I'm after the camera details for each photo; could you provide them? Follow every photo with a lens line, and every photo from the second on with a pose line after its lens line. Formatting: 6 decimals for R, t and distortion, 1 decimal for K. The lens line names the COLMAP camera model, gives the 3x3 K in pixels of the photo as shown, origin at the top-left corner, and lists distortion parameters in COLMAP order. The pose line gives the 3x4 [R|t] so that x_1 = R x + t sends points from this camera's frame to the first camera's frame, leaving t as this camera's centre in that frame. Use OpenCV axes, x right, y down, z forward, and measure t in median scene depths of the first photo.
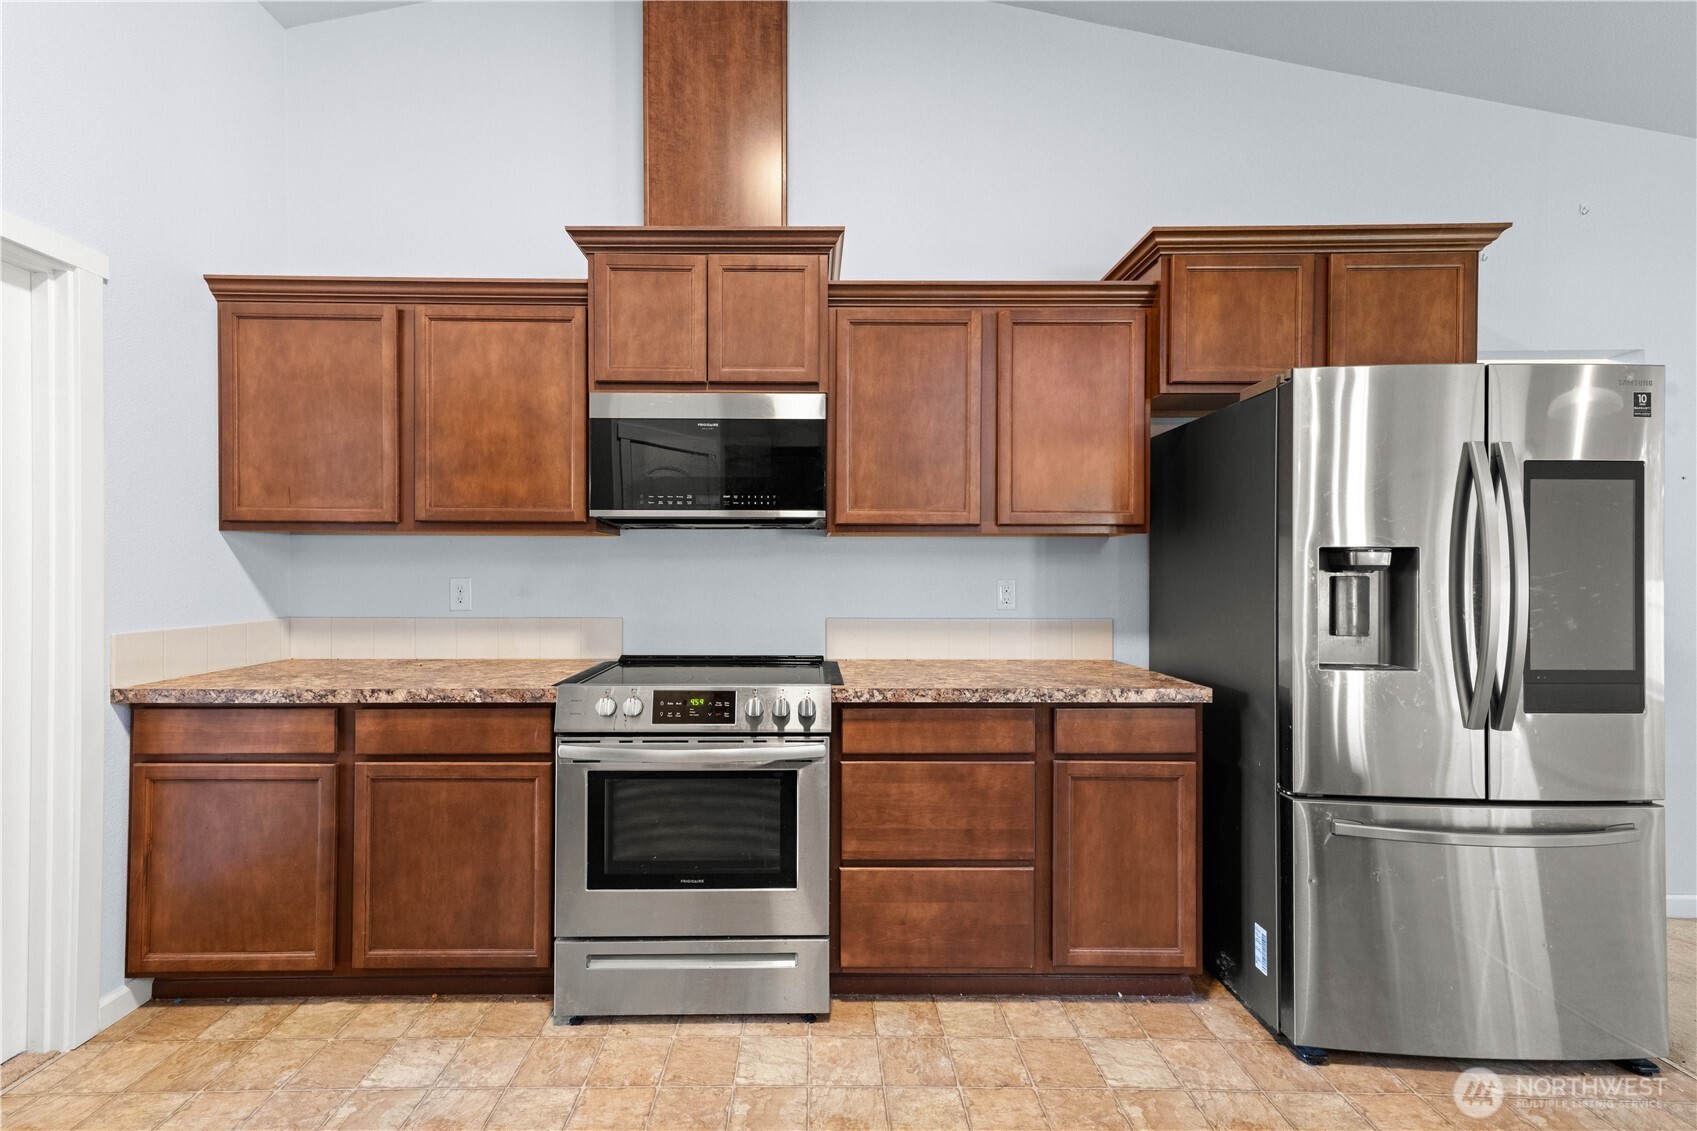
lens RADIAL K [[708.5, 0, 818.0], [0, 708.5, 570.0], [0, 0, 1]] dist [0.014161, 0.000129]
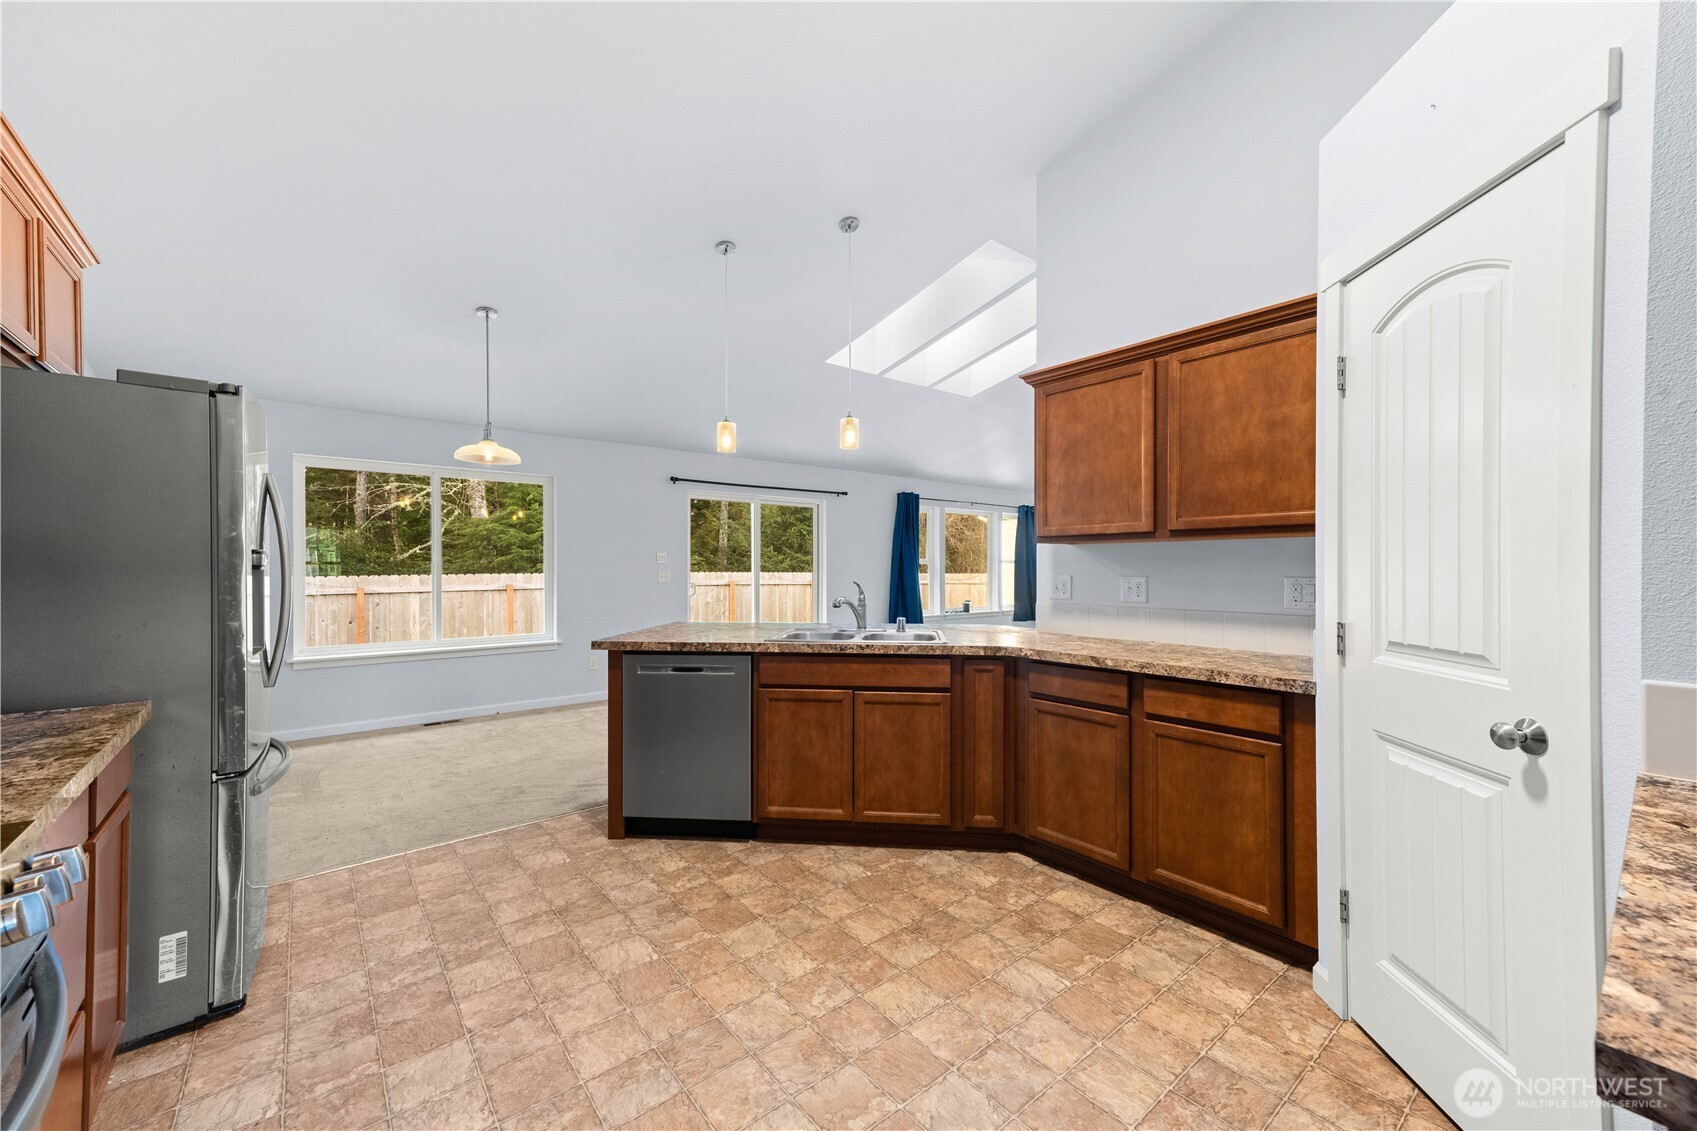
lens RADIAL K [[658.5, 0, 848.5], [0, 658.5, 565.5], [0, 0, 1]] dist [0.021165, 0.000677]
pose [[-0.634952, 0.000057, 0.772551, -0.591992], [-0.001916, 0.999997, -0.001649, -0.004372], [-0.772549, -0.002527, -0.634950, 0.760621]]
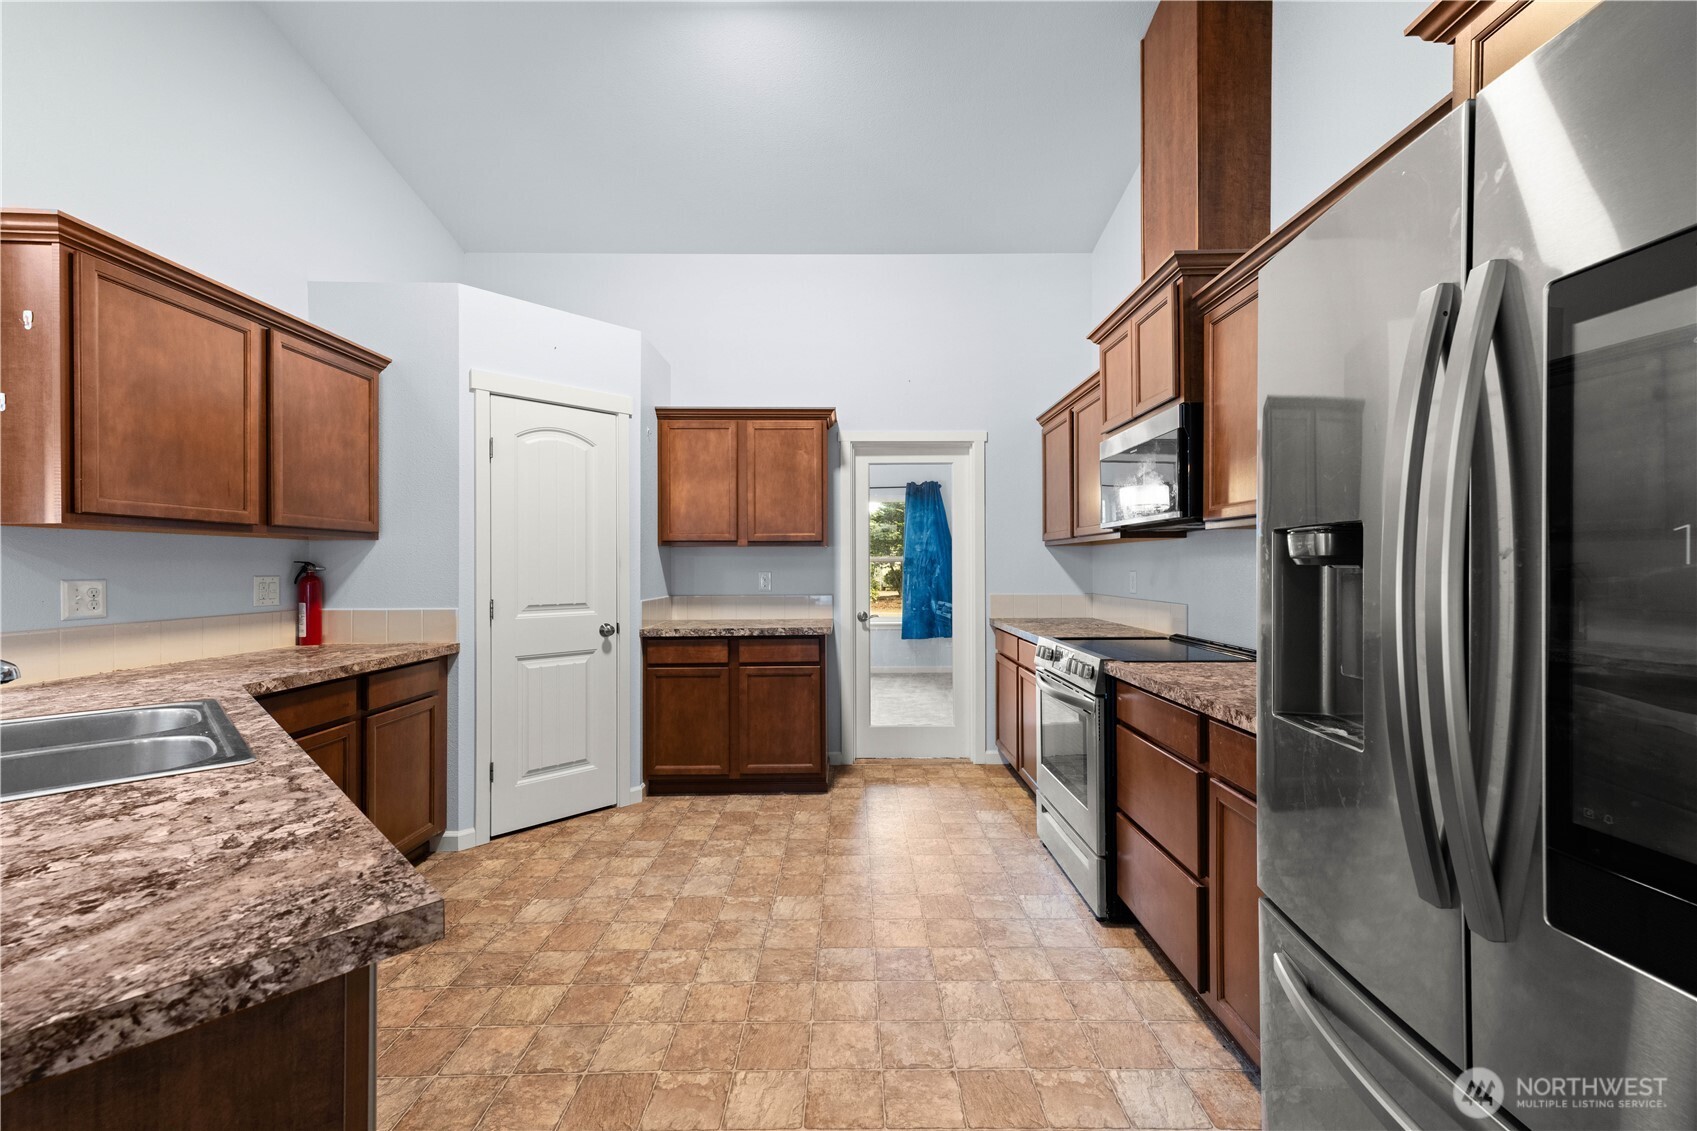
lens RADIAL K [[693.4, 0, 846.1], [0, 693.4, 563.0], [0, 0, 1]] dist [0.009245, 0.000451]
pose [[-0.007569, -0.006766, -0.999948, 1.086066], [0.003902, 0.999969, -0.006795, 0.001876], [0.999964, -0.003953, -0.007542, 0.490912]]
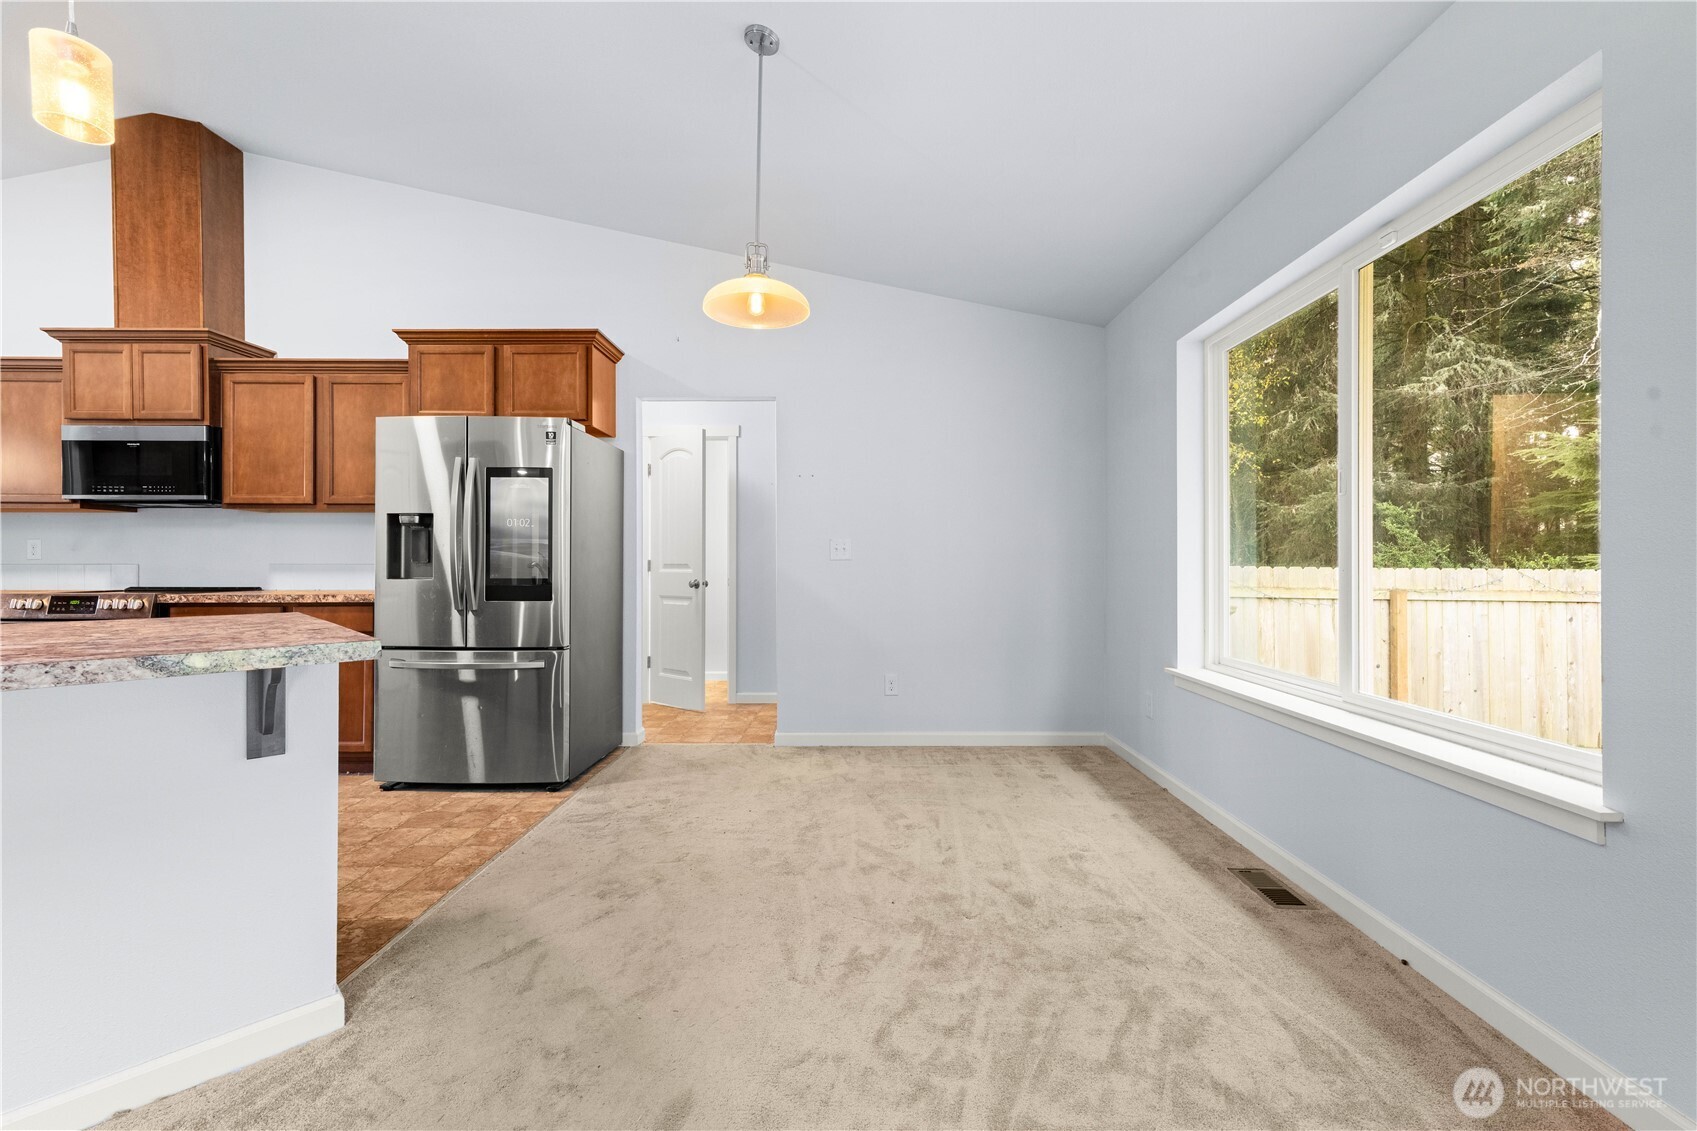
lens RADIAL K [[693.4, 0, 846.1], [0, 693.4, 563.0], [0, 0, 1]] dist [0.009245, 0.000451]
pose [[0.999985, -0.001709, -0.005176, 1.536930], [0.001700, 0.999997, -0.001705, 0.082027], [0.005178, 0.001696, 0.999985, -0.650331]]
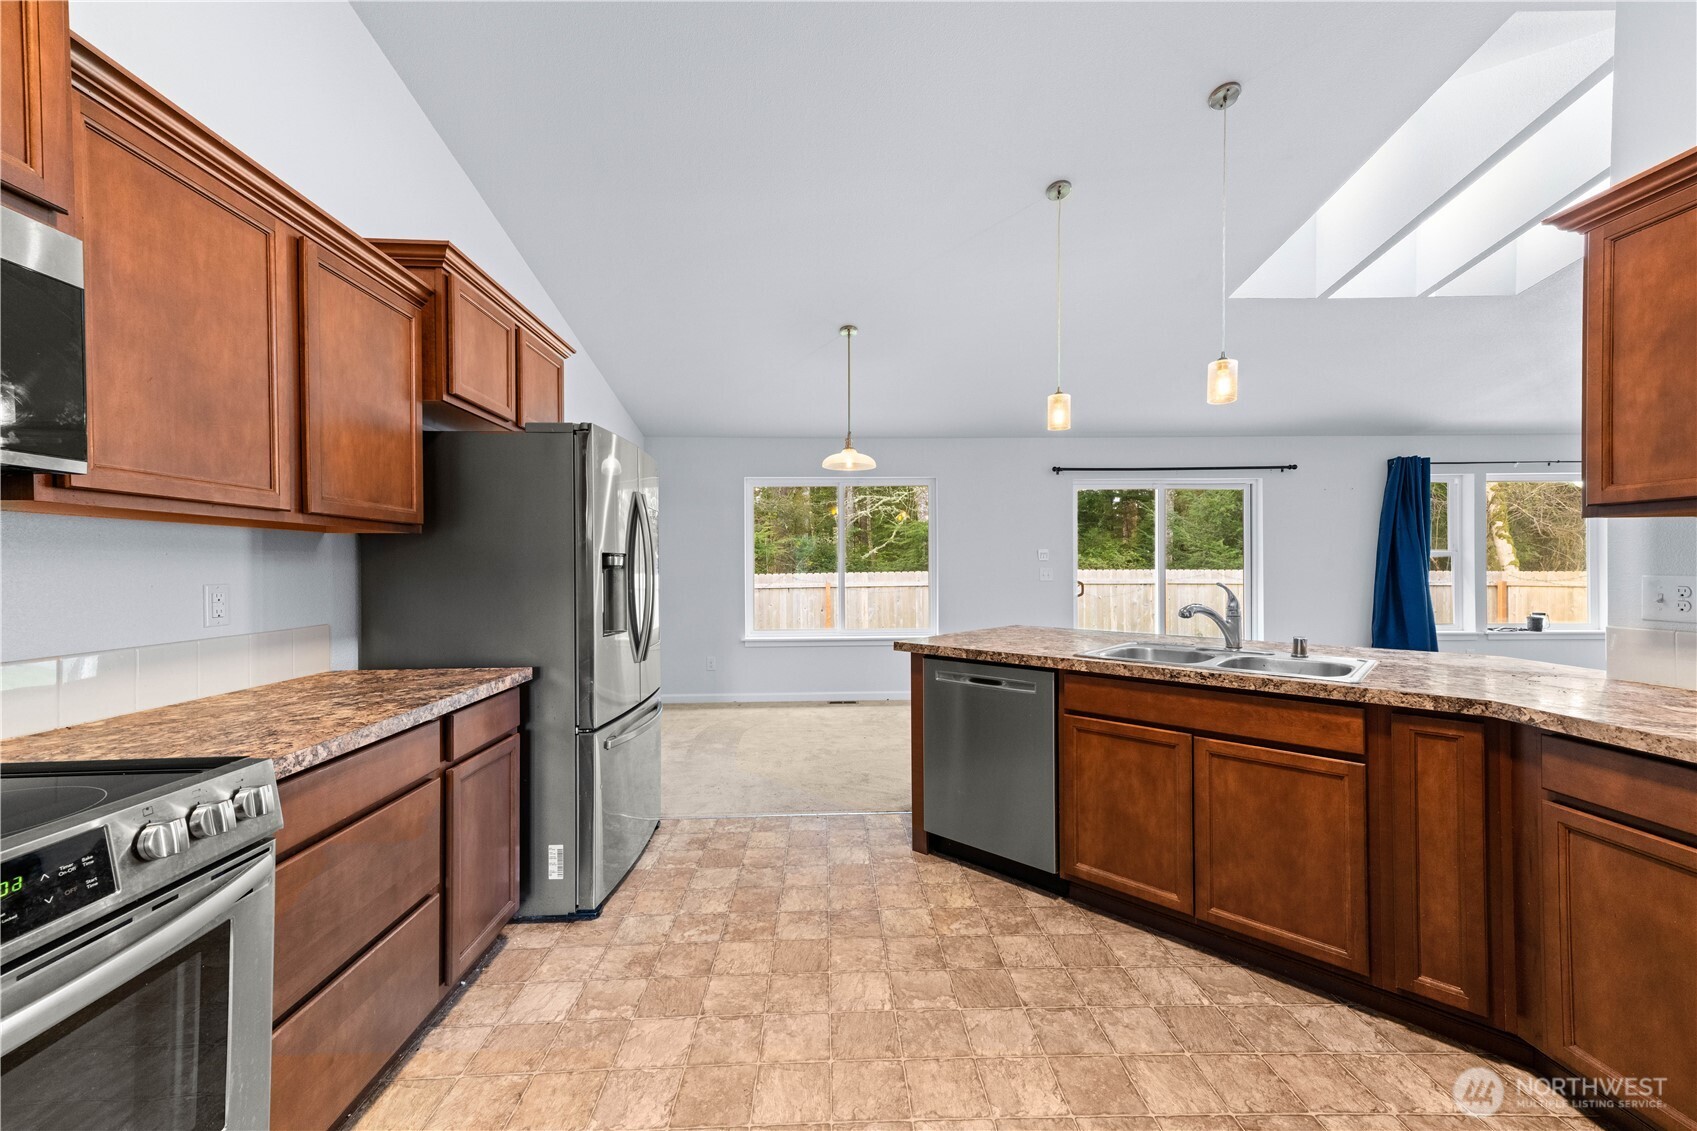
lens RADIAL K [[658.5, 0, 848.5], [0, 658.5, 565.5], [0, 0, 1]] dist [0.021165, 0.000677]
pose [[-0.034919, -0.001172, 0.999389, -0.517798], [0.004759, 0.999988, 0.001339, -0.004010], [-0.999379, 0.004803, -0.034913, 0.443922]]
